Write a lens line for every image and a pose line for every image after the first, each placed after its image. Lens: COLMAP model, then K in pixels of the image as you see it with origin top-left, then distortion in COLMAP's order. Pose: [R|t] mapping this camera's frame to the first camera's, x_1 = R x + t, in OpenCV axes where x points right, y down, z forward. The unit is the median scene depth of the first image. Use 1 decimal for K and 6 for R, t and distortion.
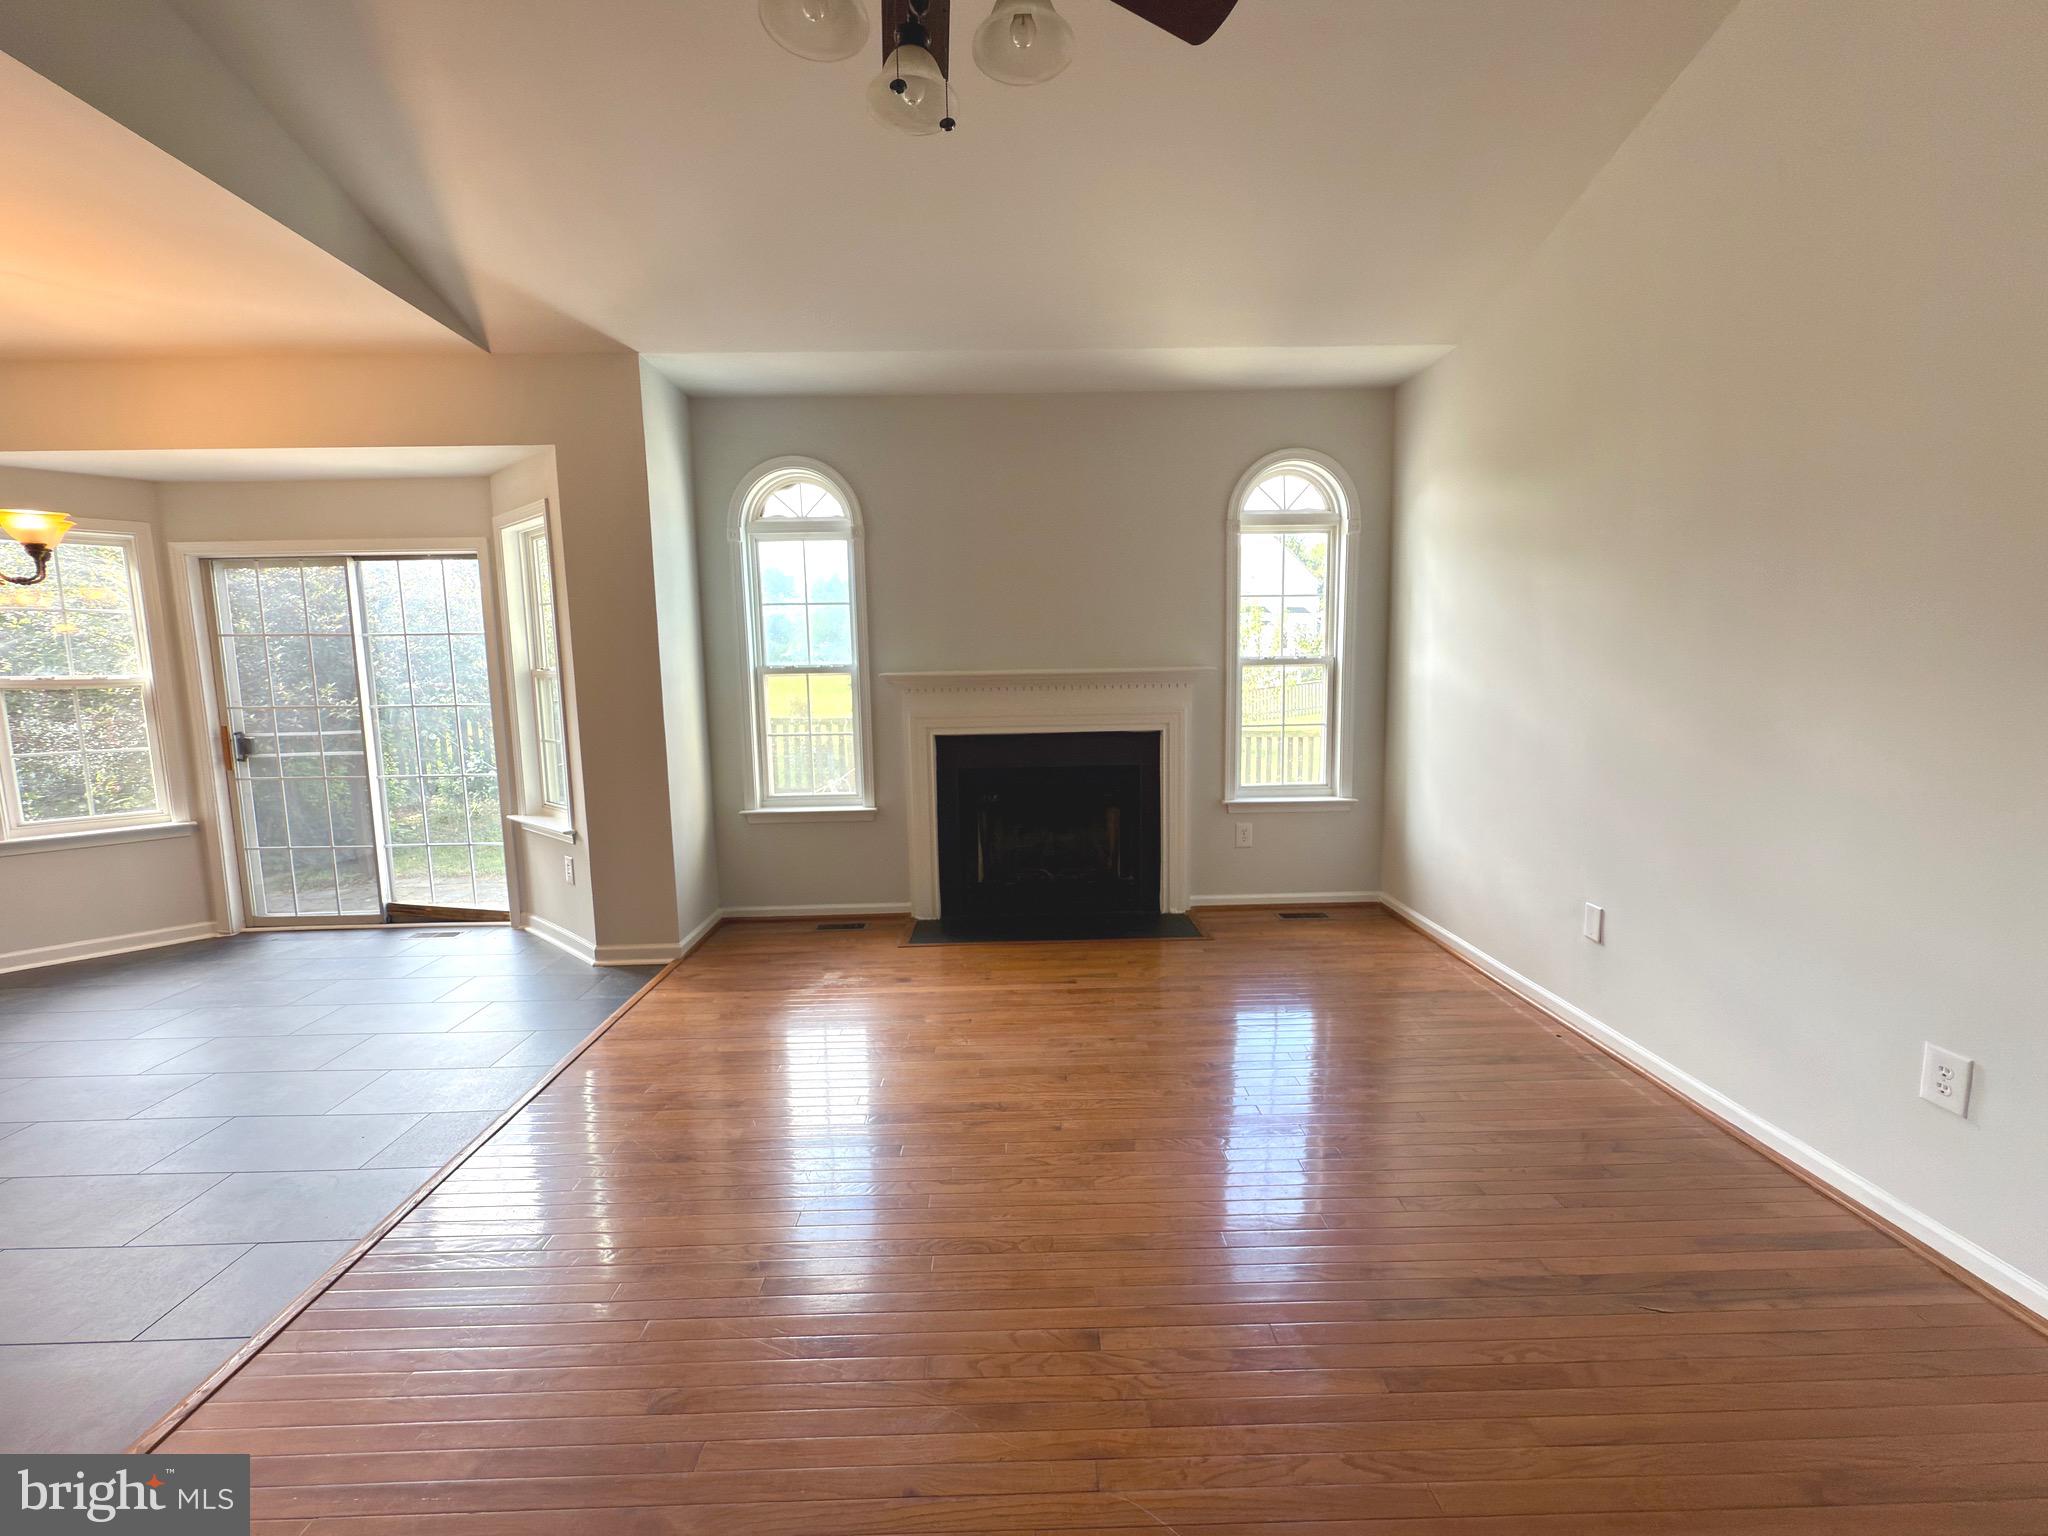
lens RADIAL K [[841.9, 0, 1024.0], [0, 841.9, 768.0], [0, 0, 1]] dist [-0.001520, -0.000273]
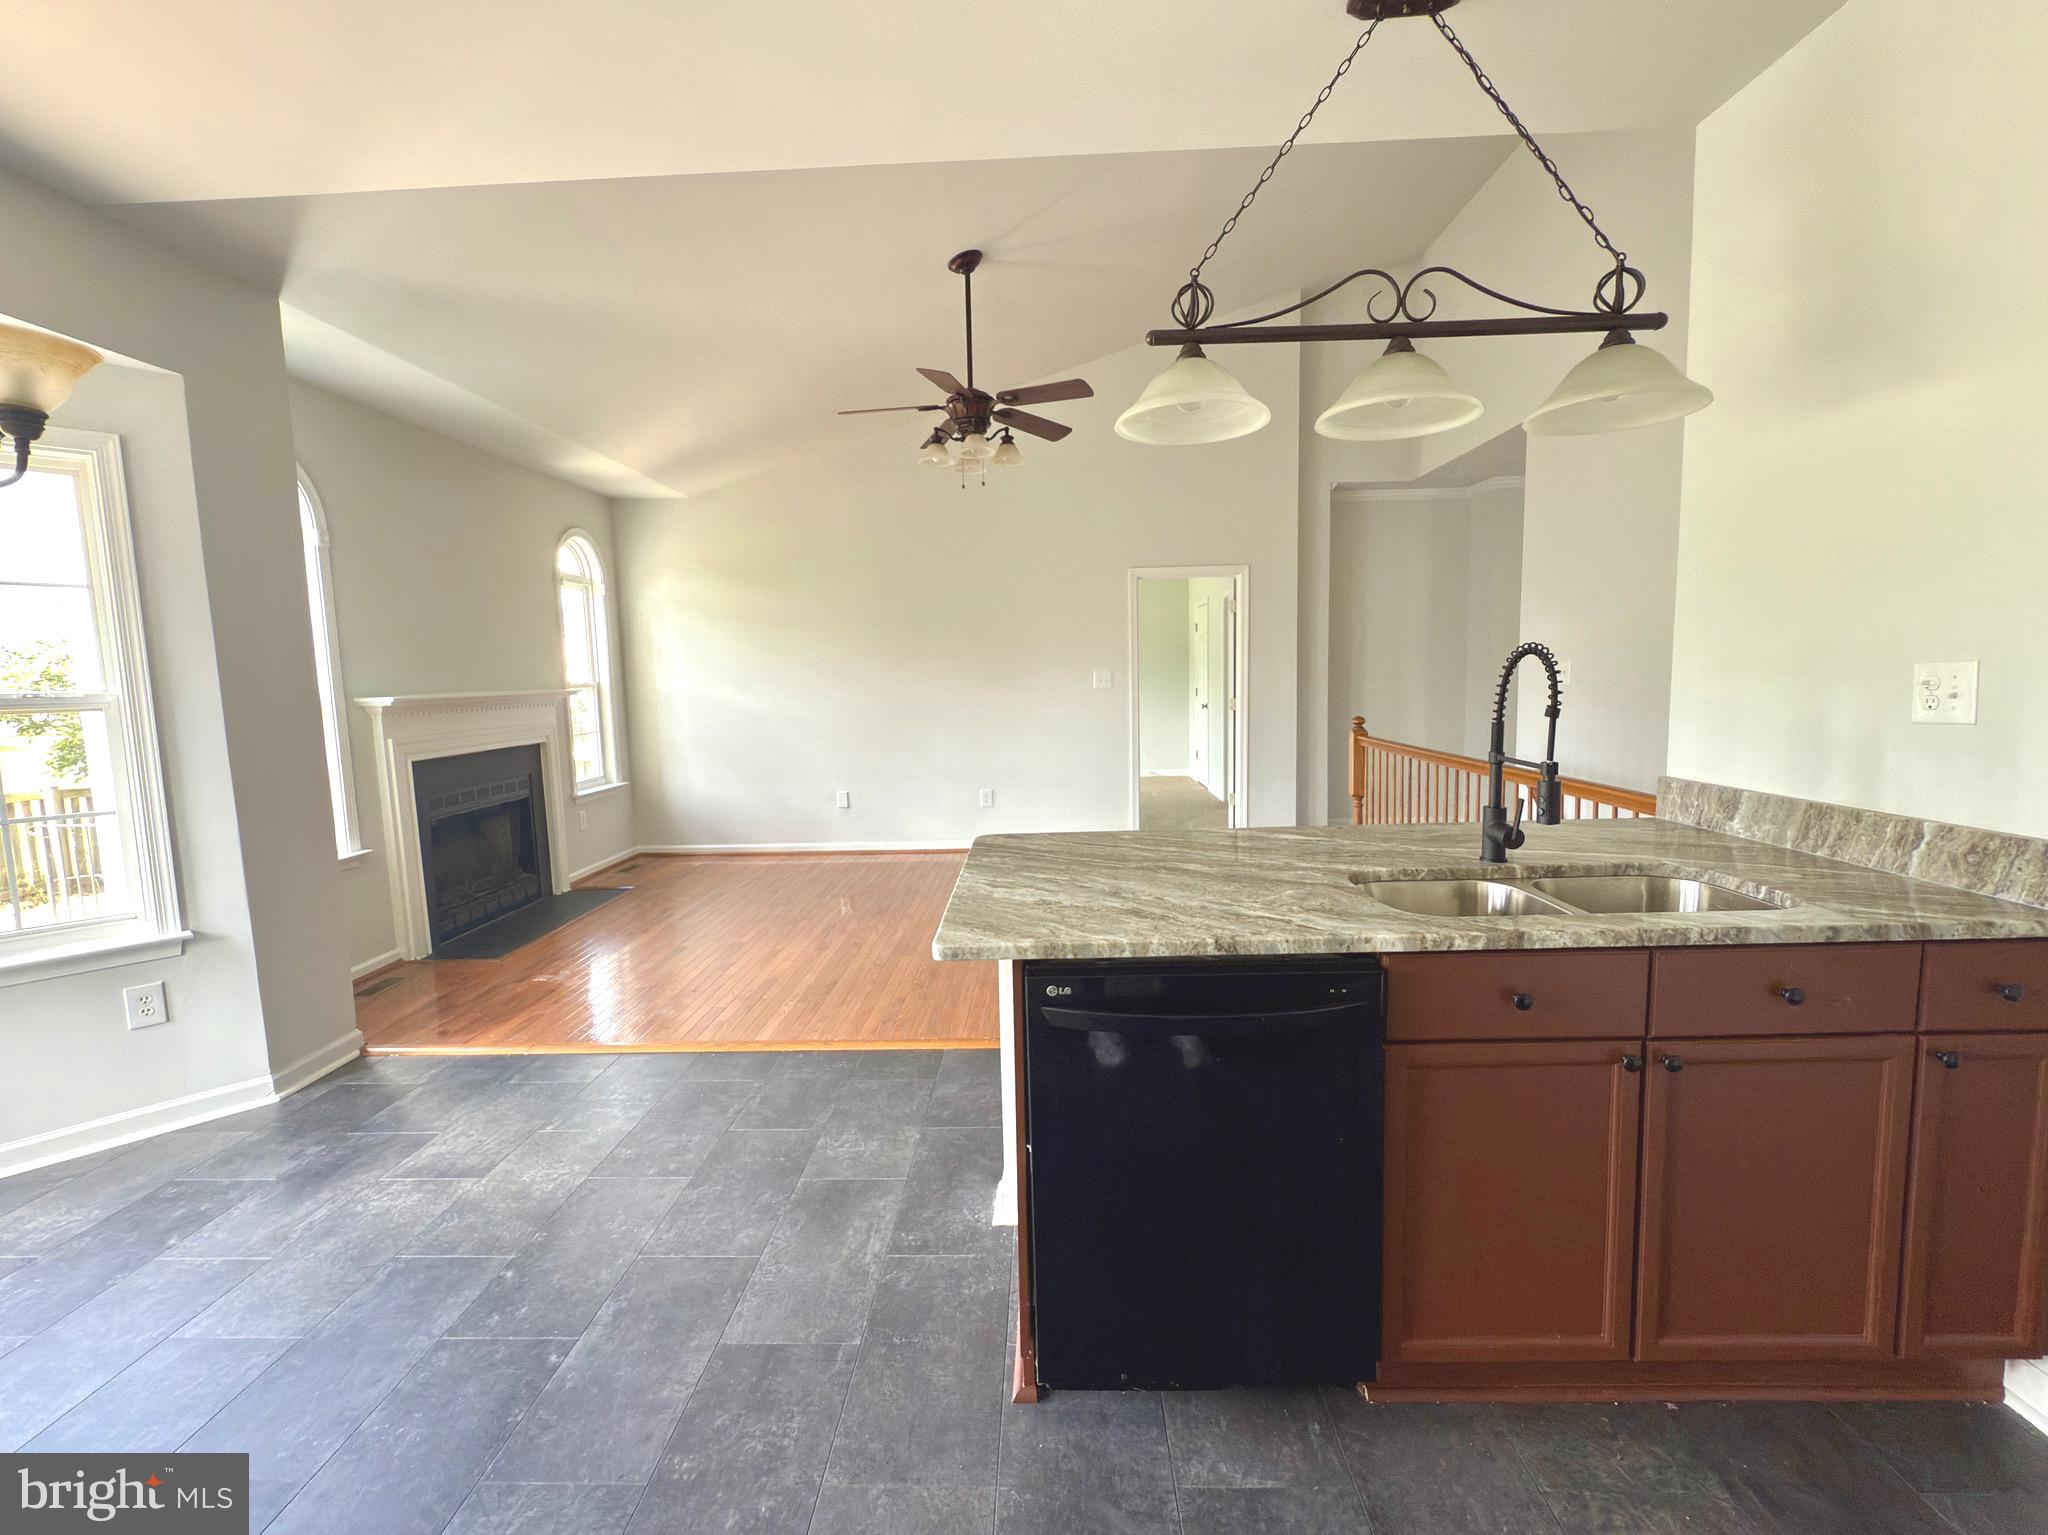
lens RADIAL K [[889.0, 0, 1016.9], [0, 889.0, 767.1], [0, 0, 1]] dist [-0.000792, 0.000014]
pose [[0.062397, -0.091812, 0.993819, -1.059692], [0.143049, 0.986302, 0.082136, -0.017100], [-0.987747, 0.137039, 0.074676, 0.246528]]
